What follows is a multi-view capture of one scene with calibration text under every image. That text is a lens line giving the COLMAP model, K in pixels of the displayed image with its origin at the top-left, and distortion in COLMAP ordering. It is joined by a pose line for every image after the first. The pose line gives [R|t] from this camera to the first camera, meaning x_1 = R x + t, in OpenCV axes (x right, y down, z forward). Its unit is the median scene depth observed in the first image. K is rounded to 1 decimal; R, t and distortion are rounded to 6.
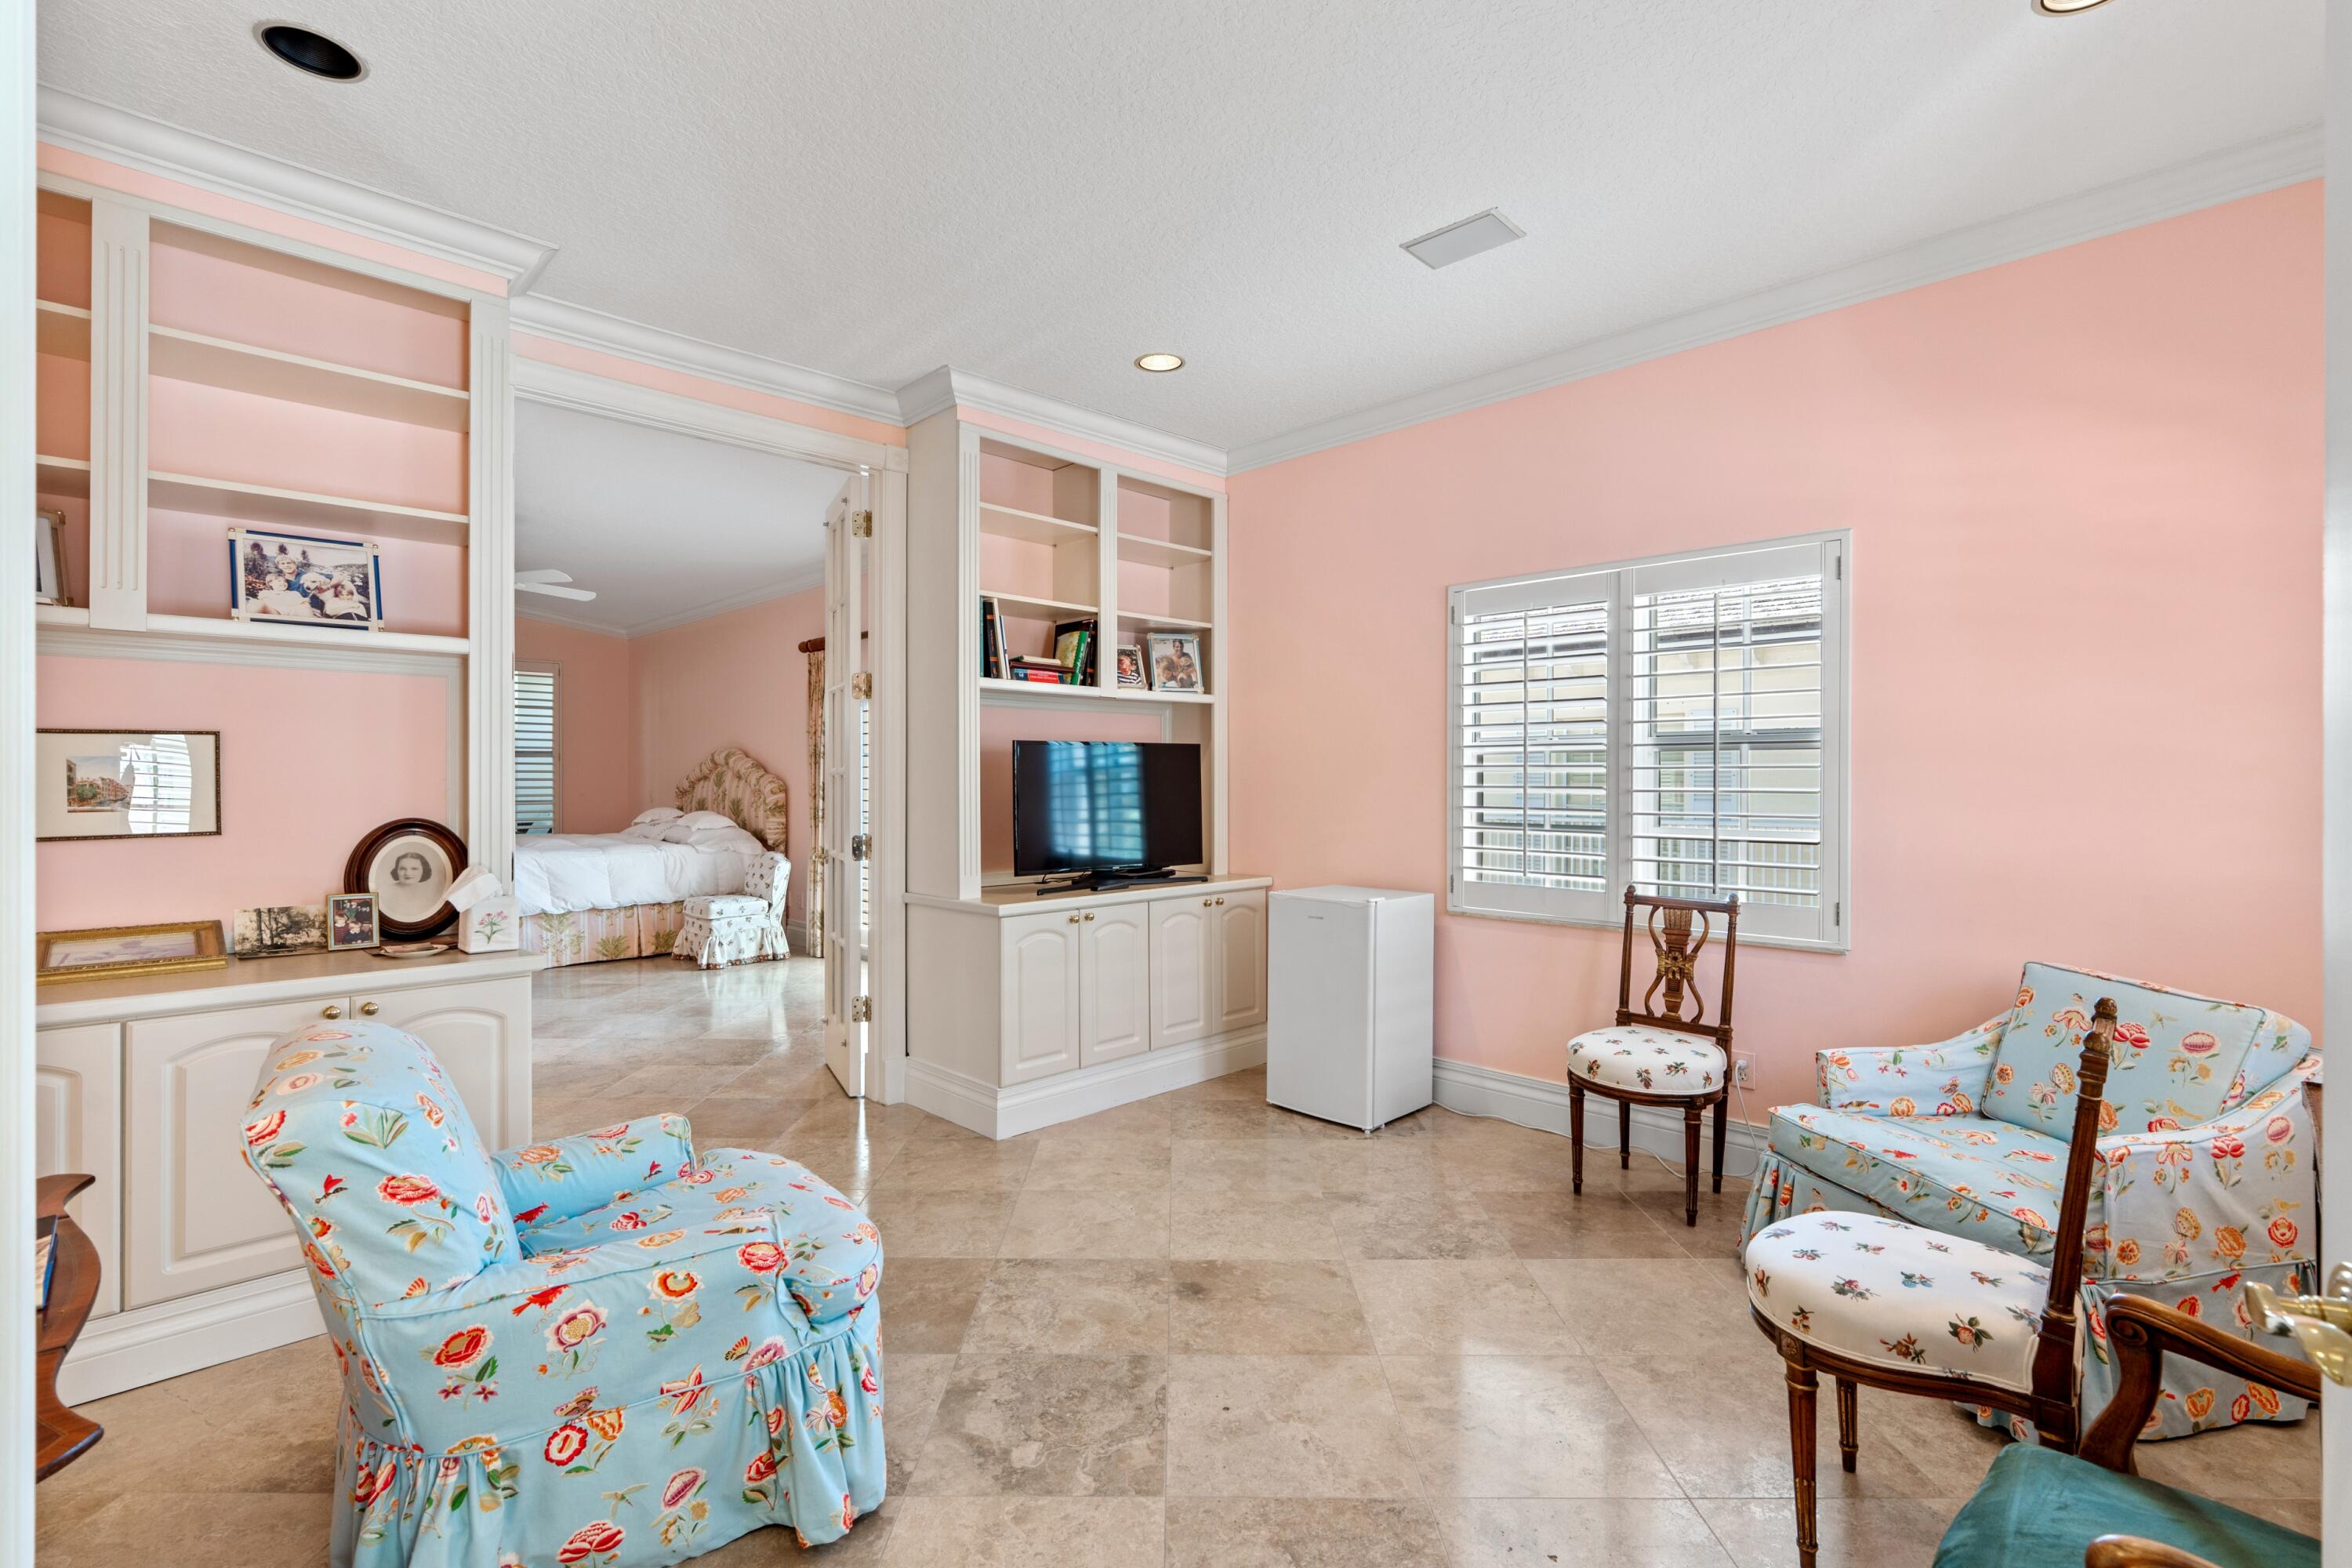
lens RADIAL K [[1065.5, 0, 1170.2], [0, 1065.5, 779.4], [0, 0, 1]] dist [-0.006598, 0.001623]
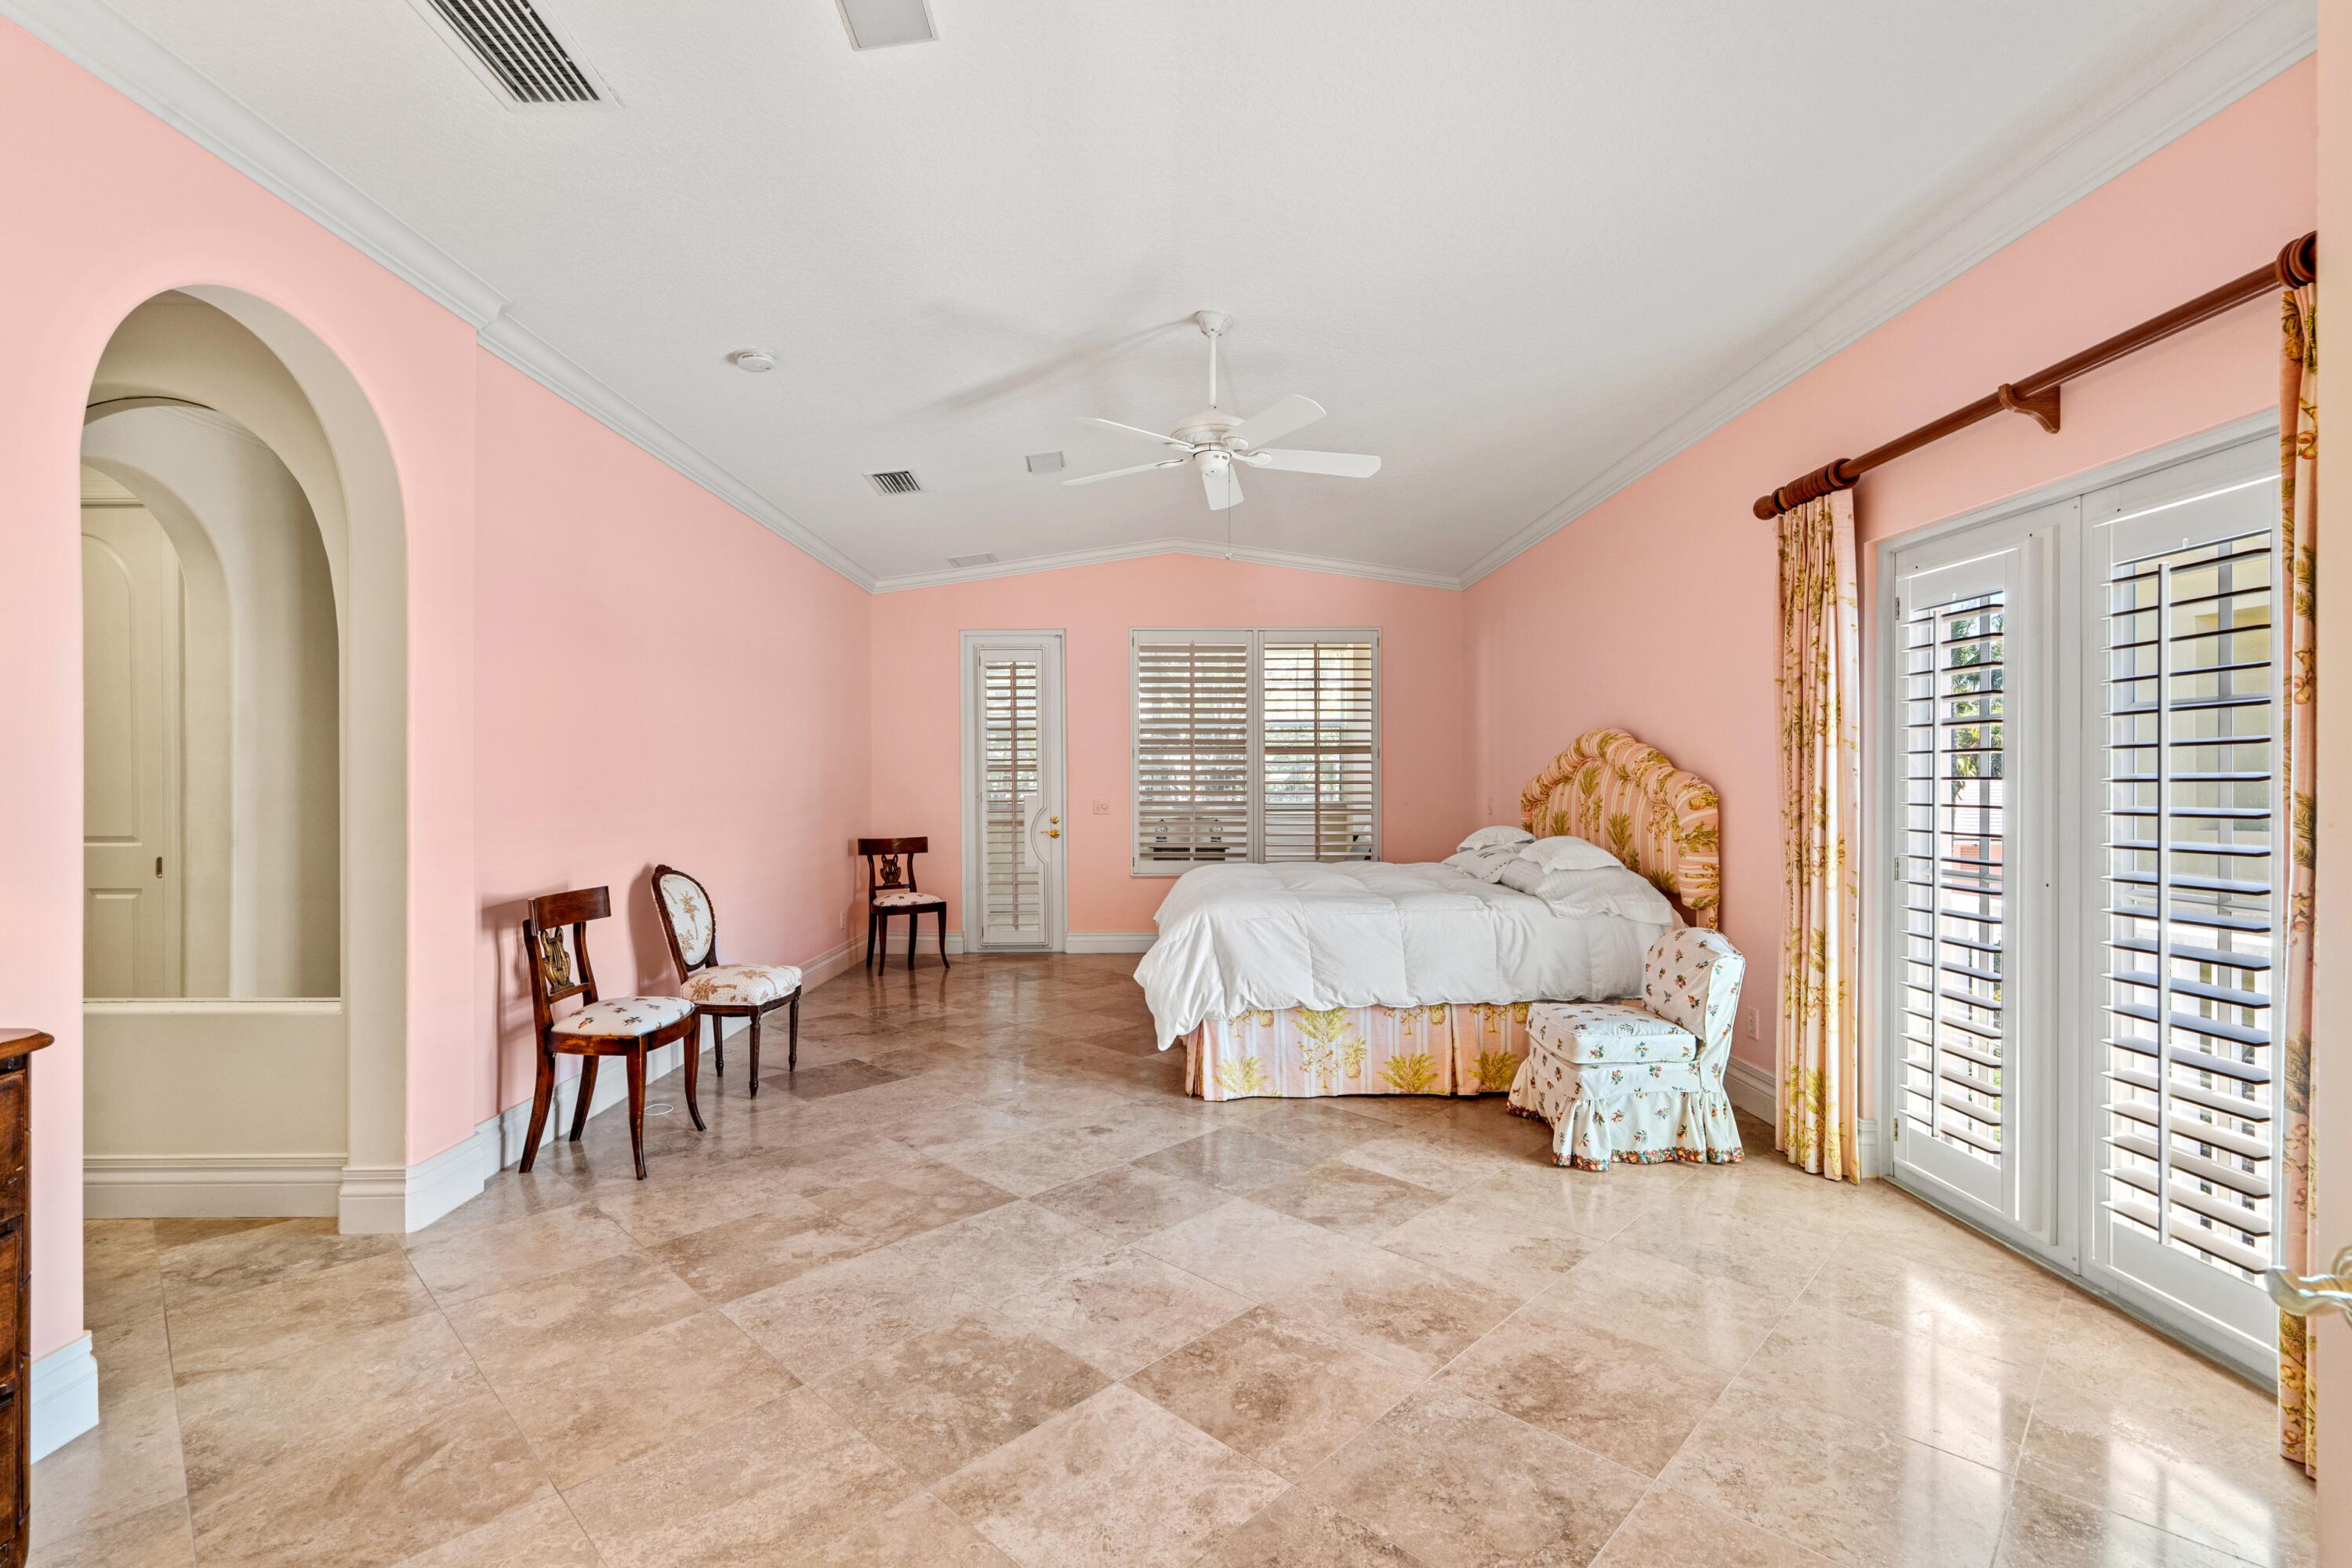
lens RADIAL K [[1065.5, 0, 1178.5], [0, 1065.5, 790.6], [0, 0, 1]] dist [-0.006598, 0.001623]
pose [[0.726481, 0.004083, -0.687174, -0.216260], [0.001671, 0.999969, 0.007708, -0.000162], [0.687185, -0.006748, 0.726452, 0.488129]]
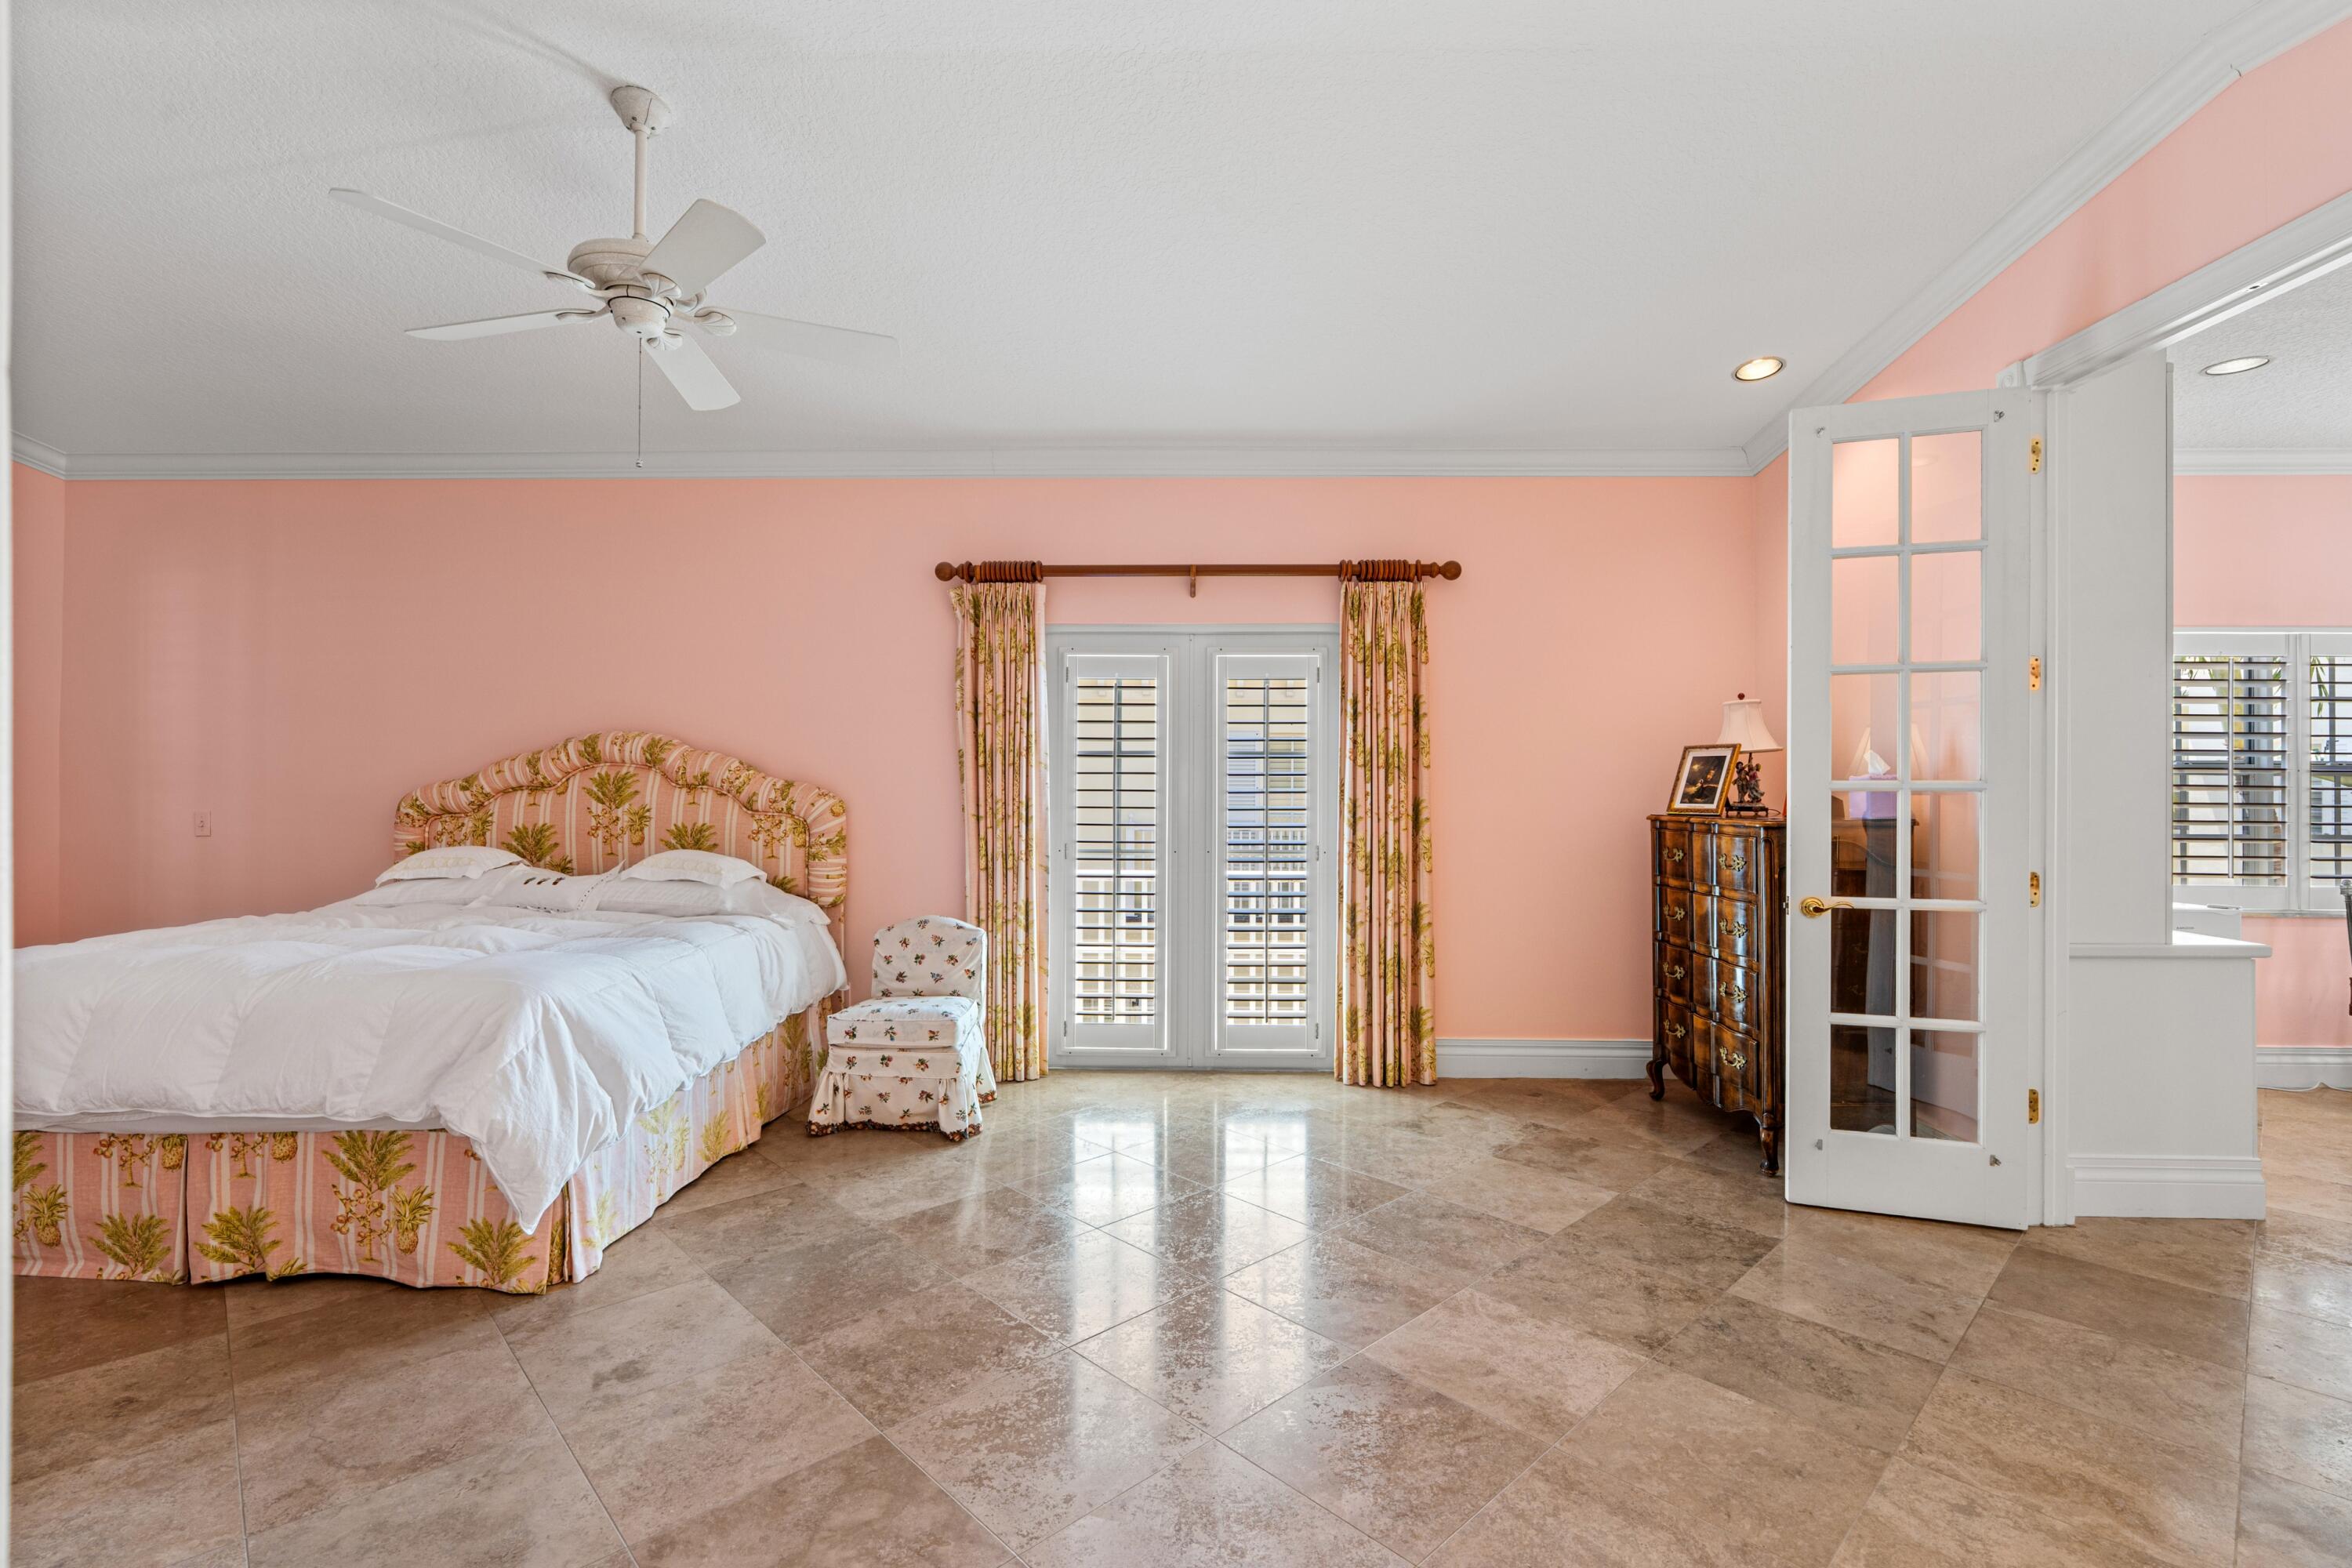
lens RADIAL K [[1065.5, 0, 1179.1], [0, 1065.5, 786.6], [0, 0, 1]] dist [-0.006598, 0.001623]
pose [[0.709359, 0.005226, 0.704828, -0.705438], [-0.004938, 0.999985, -0.002445, -0.001906], [-0.704830, -0.001746, 0.709374, 0.503128]]
